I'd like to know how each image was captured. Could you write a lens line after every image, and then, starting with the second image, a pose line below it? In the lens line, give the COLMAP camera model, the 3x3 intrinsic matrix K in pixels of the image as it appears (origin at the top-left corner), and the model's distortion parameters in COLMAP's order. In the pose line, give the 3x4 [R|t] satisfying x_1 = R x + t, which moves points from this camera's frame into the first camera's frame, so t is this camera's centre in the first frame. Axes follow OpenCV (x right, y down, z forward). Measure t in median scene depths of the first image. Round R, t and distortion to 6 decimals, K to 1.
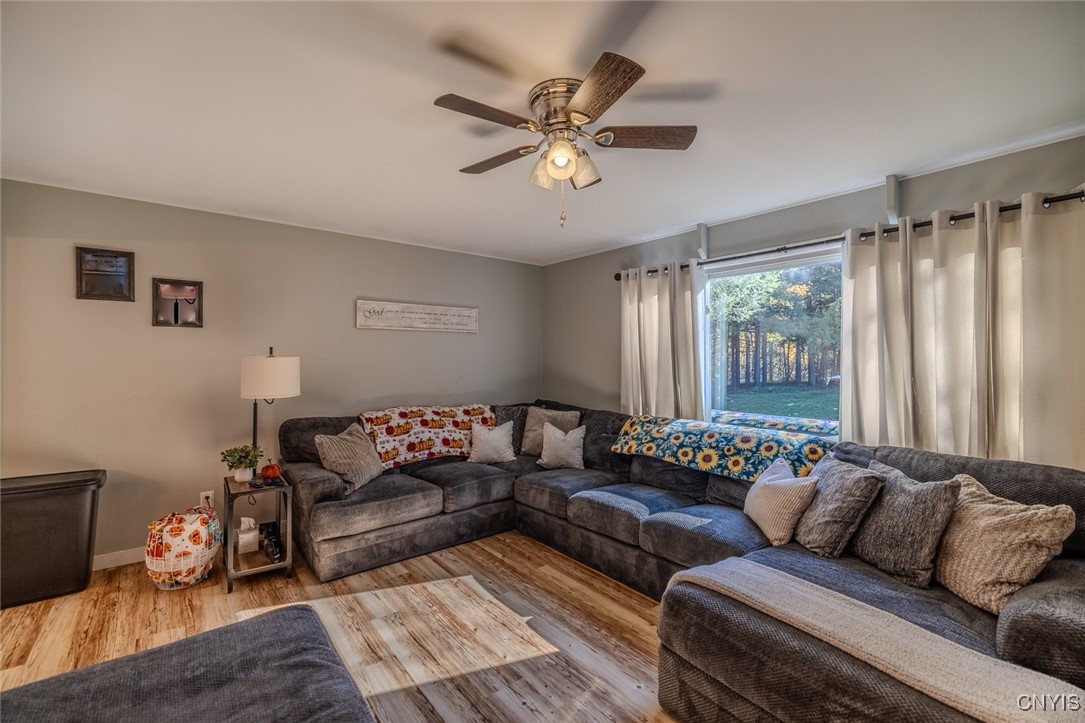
lens RADIAL K [[456.3, 0, 533.4], [0, 456.3, 355.7], [0, 0, 1]] dist [-0.000190, -0.000132]
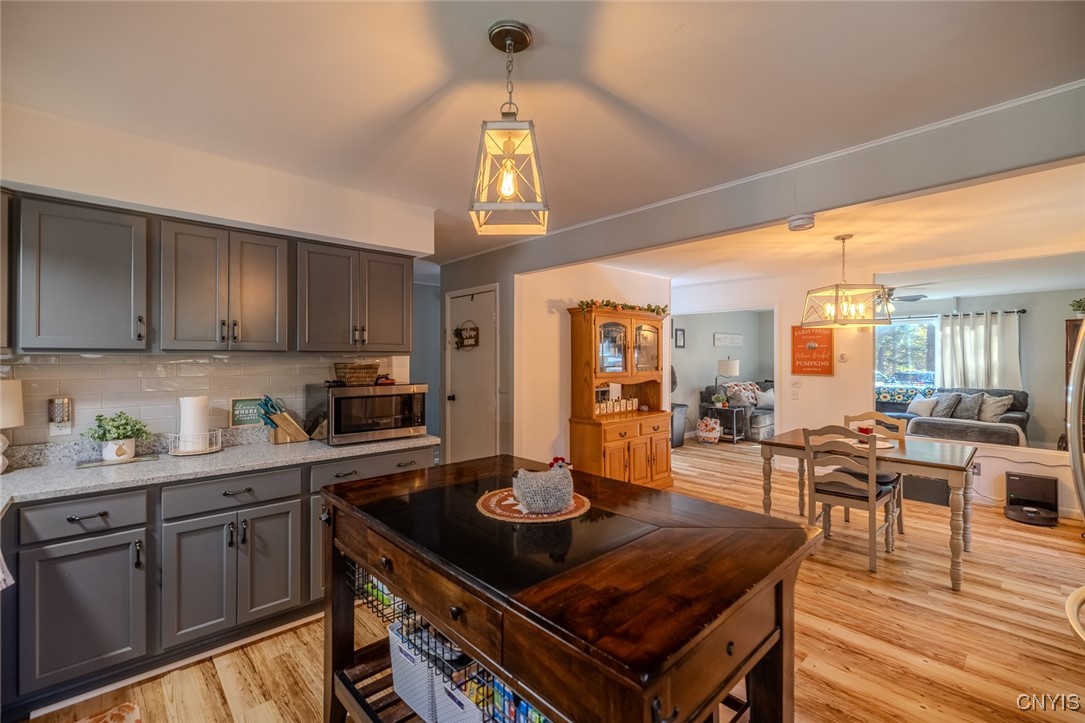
lens RADIAL K [[466.6, 0, 544.5], [0, 466.6, 357.9], [0, 0, 1]] dist [0.001189, -0.000105]
pose [[0.996125, -0.006471, 0.087710, -1.961134], [0.005990, 0.999966, 0.005741, -0.030314], [-0.087744, -0.005194, 0.996130, -1.635204]]
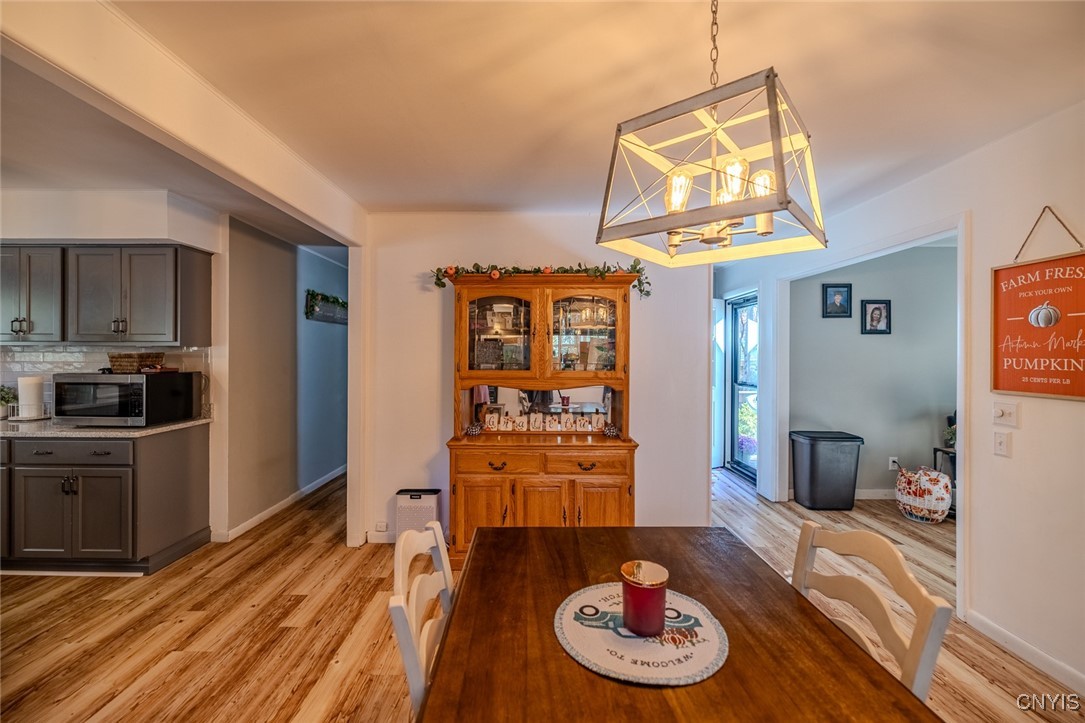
lens RADIAL K [[454.4, 0, 538.4], [0, 454.4, 355.2], [0, 0, 1]] dist [-0.001801, -0.000461]
pose [[0.785197, -0.001957, -0.619243, -0.832251], [0.003622, 0.999992, 0.001433, -0.006629], [0.619236, -0.003368, 0.785198, -0.795457]]
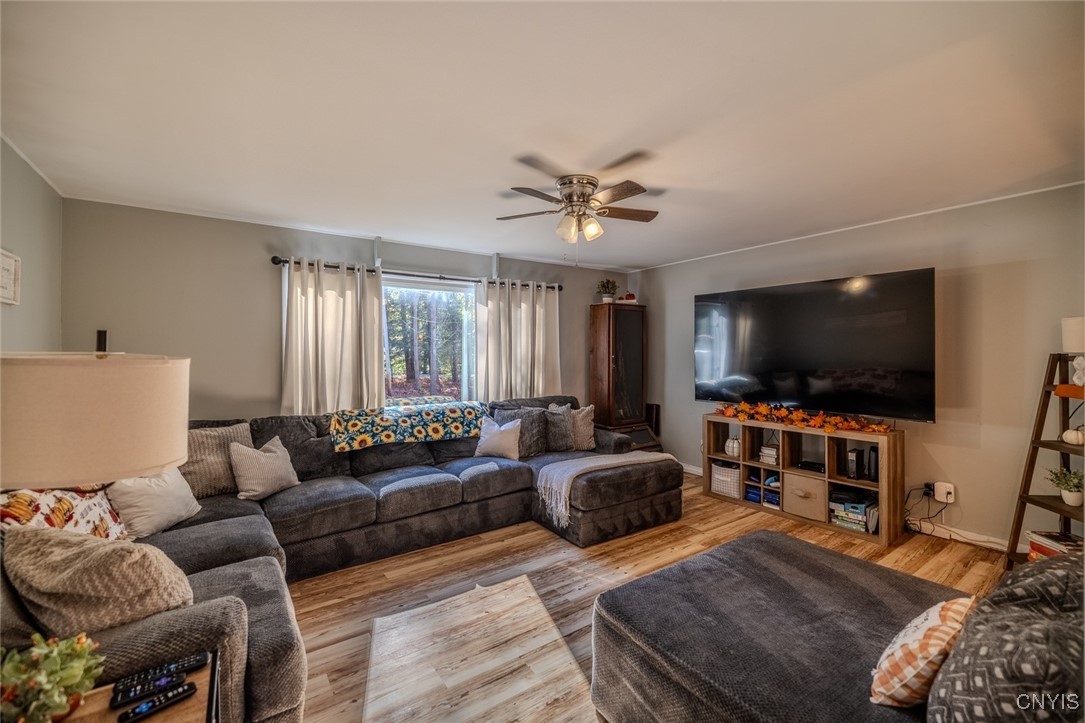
lens RADIAL K [[456.3, 0, 533.4], [0, 456.3, 355.7], [0, 0, 1]] dist [-0.000190, -0.000132]
pose [[0.065158, -0.012090, 0.997802, -0.973667], [-0.002649, 0.999921, 0.012289, -0.005795], [-0.997871, -0.003444, 0.065121, 0.689430]]
